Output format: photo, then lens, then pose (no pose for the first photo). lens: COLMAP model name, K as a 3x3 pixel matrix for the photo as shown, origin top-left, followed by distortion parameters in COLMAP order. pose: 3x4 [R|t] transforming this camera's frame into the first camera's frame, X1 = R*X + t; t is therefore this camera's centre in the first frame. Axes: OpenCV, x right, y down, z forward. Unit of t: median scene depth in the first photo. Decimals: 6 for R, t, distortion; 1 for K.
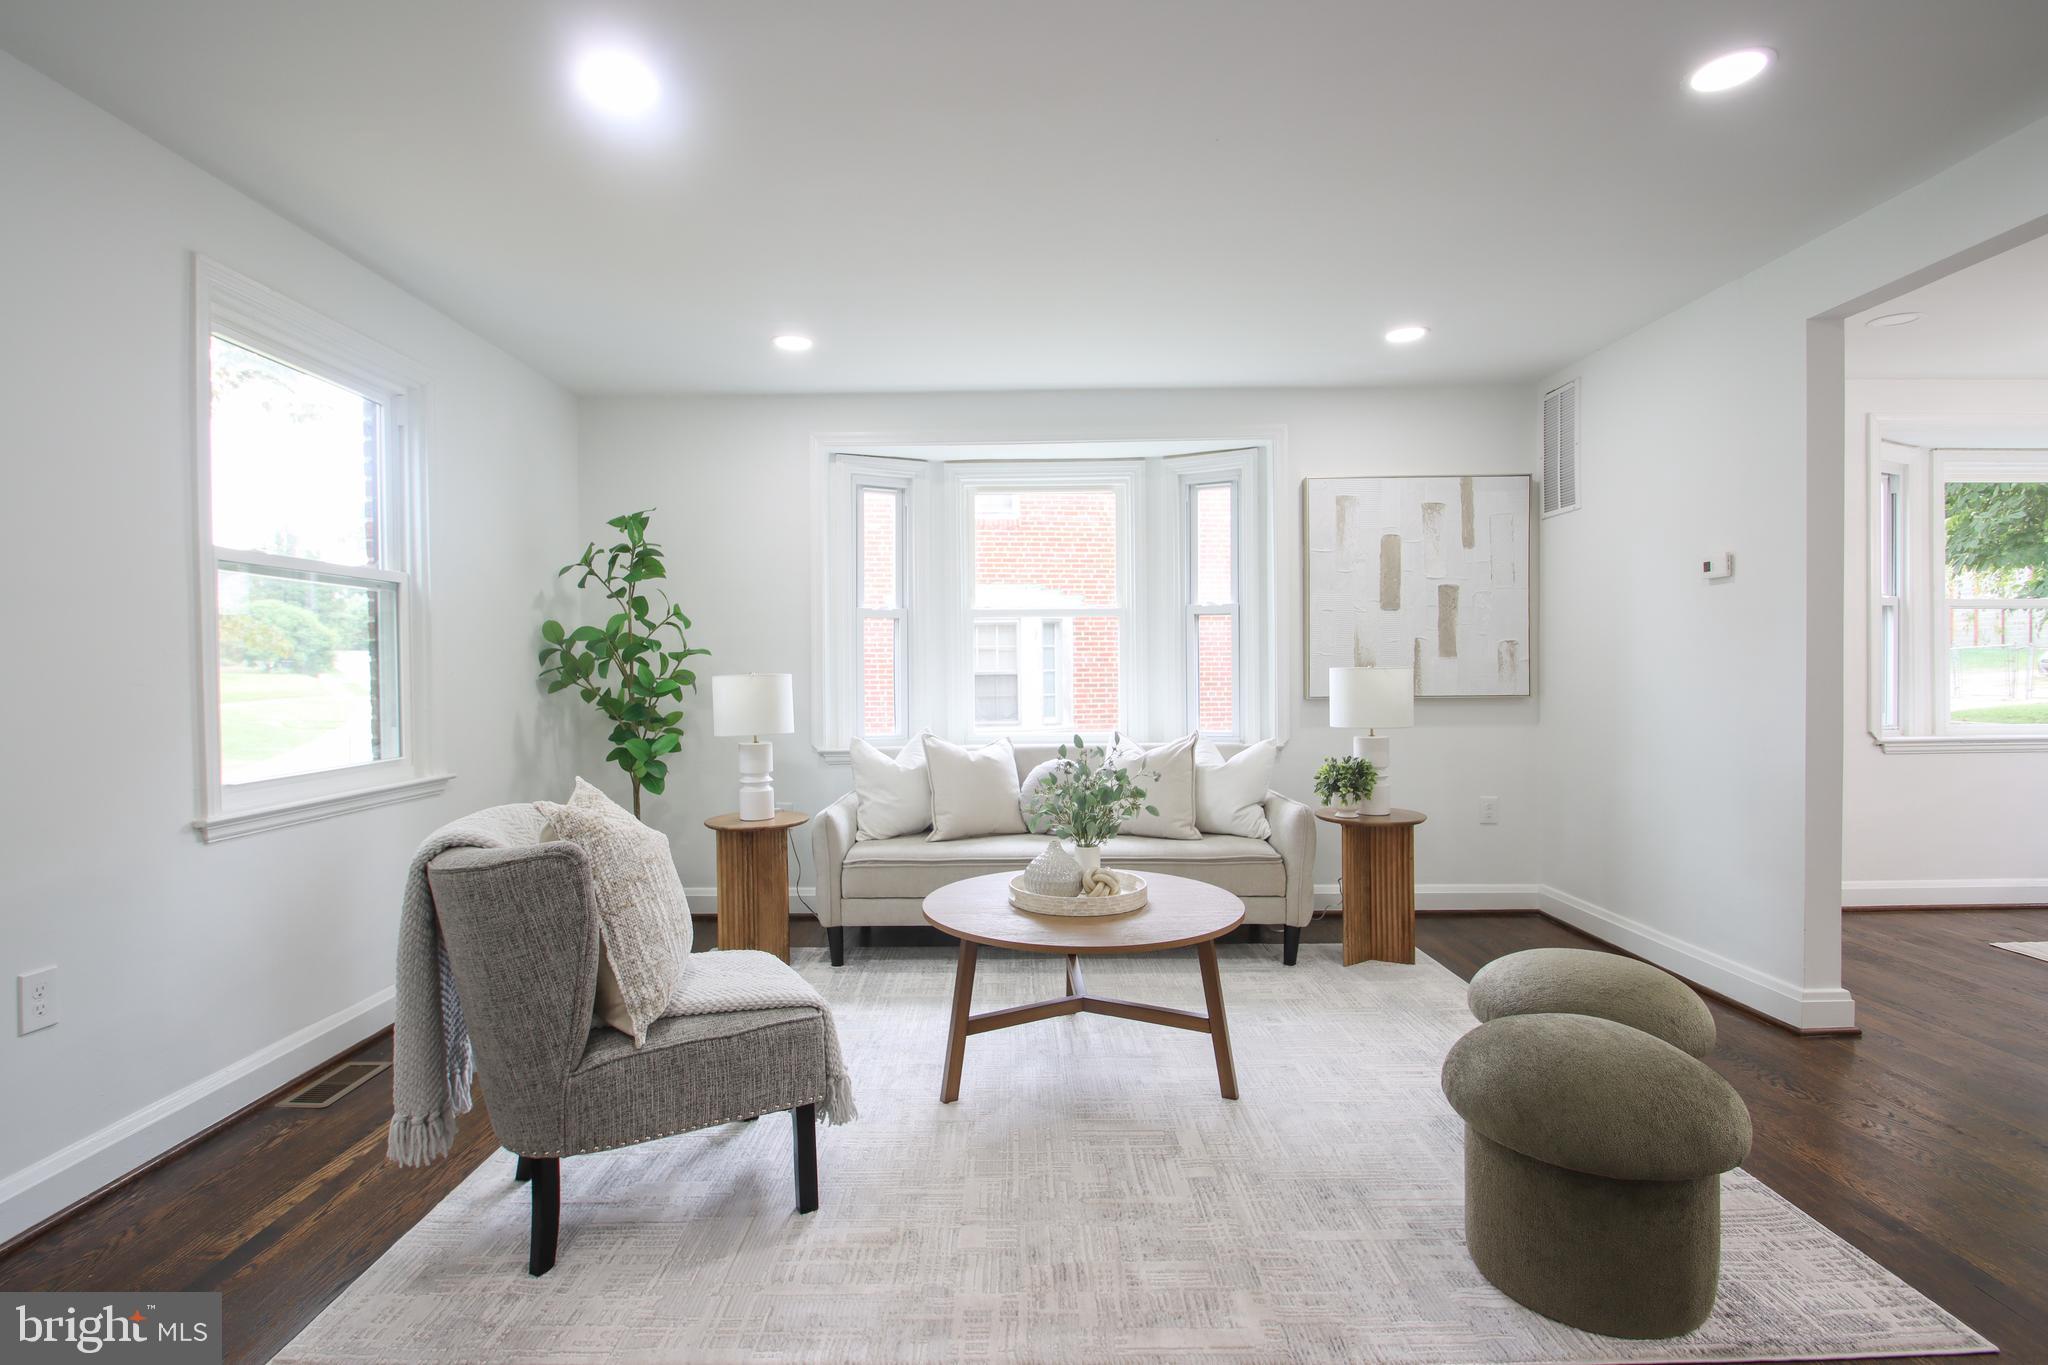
lens RADIAL K [[948.7, 0, 1005.7], [0, 948.7, 679.9], [0, 0, 1]] dist [0.002375, -0.009466]
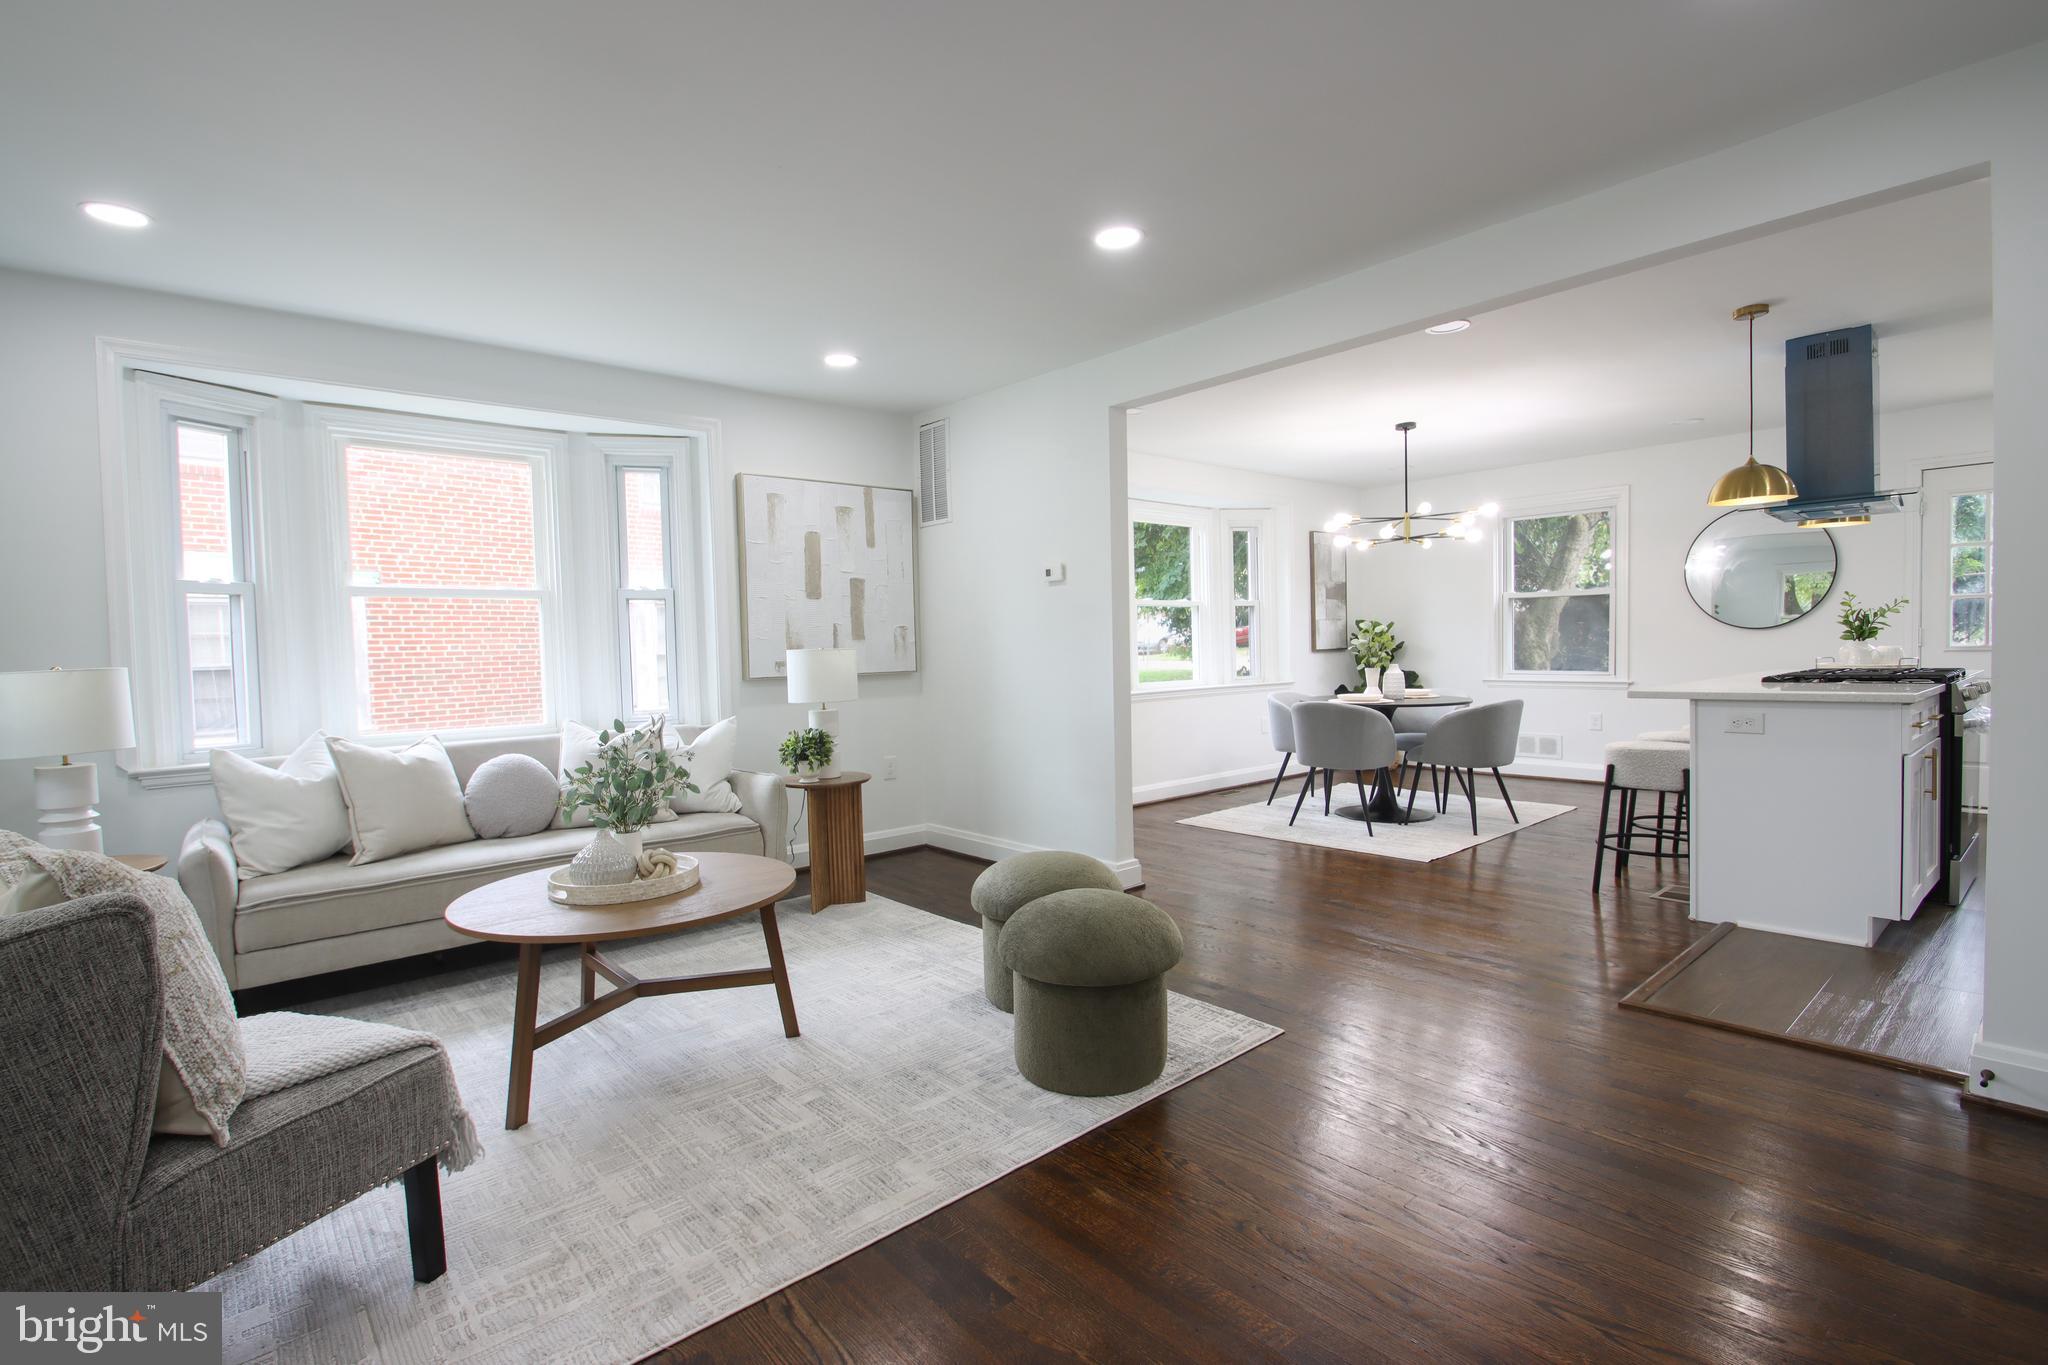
lens RADIAL K [[948.7, 0, 1008.0], [0, 948.7, 678.7], [0, 0, 1]] dist [0.002375, -0.009466]
pose [[0.749220, -0.032306, 0.661533, -0.203474], [0.024338, 0.999478, 0.021246, 0.003492], [-0.661874, 0.000183, 0.749615, 0.001450]]
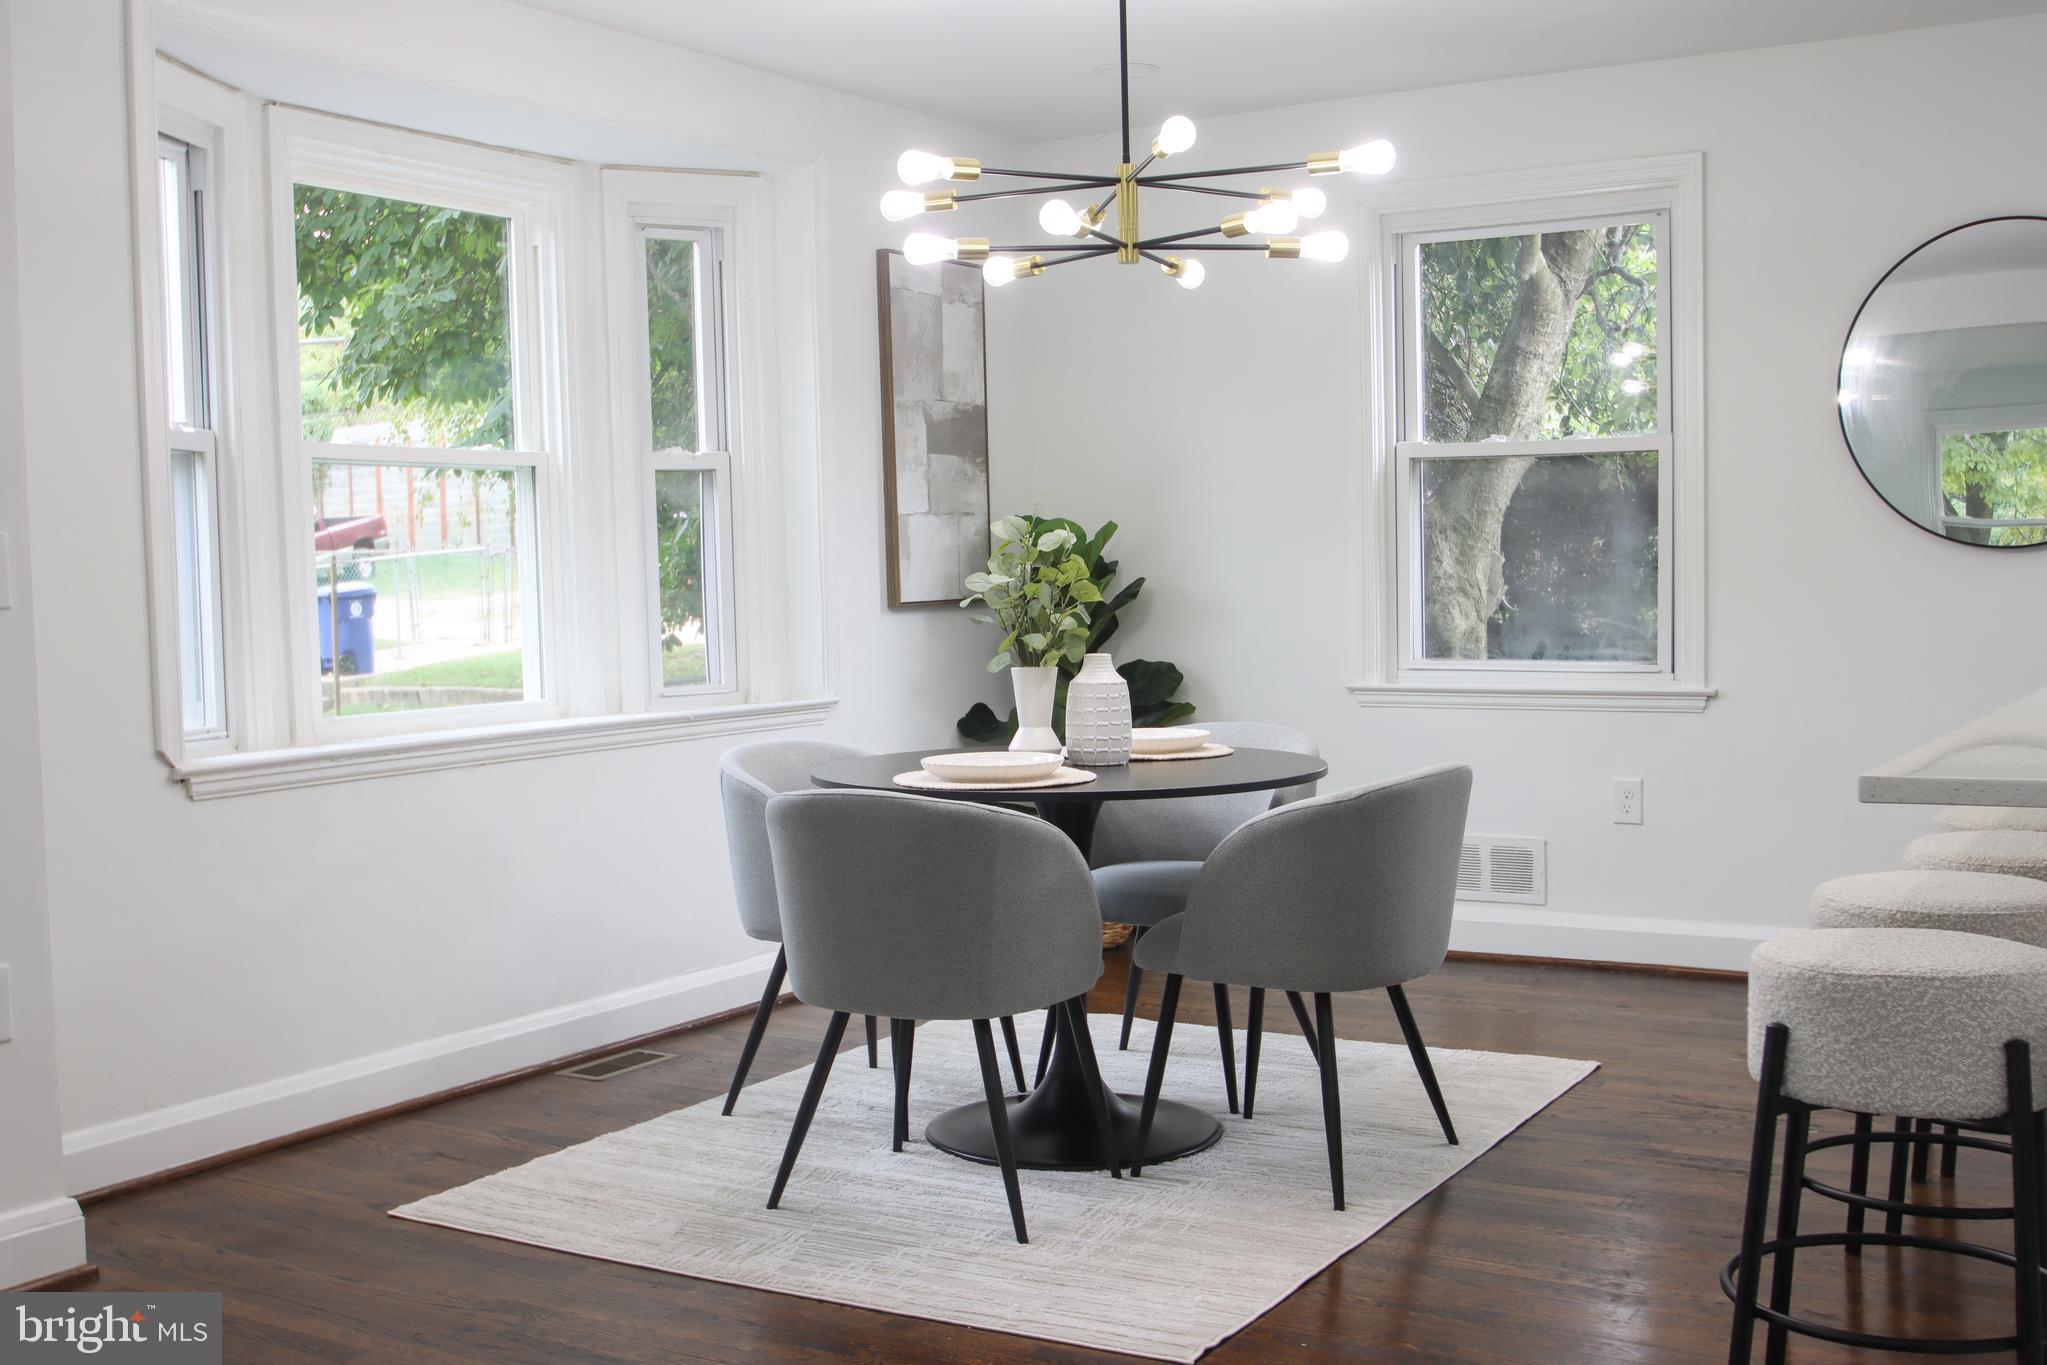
lens RADIAL K [[2242.2, 0, 1018.1], [0, 2242.2, 700.5], [0, 0, 1]] dist [-0.061547, 0.000000]
pose [[0.498352, -0.055200, 0.865216, 0.310775], [0.027696, 0.998475, 0.047749, -0.004336], [-0.866532, 0.000167, 0.499121, 0.221431]]
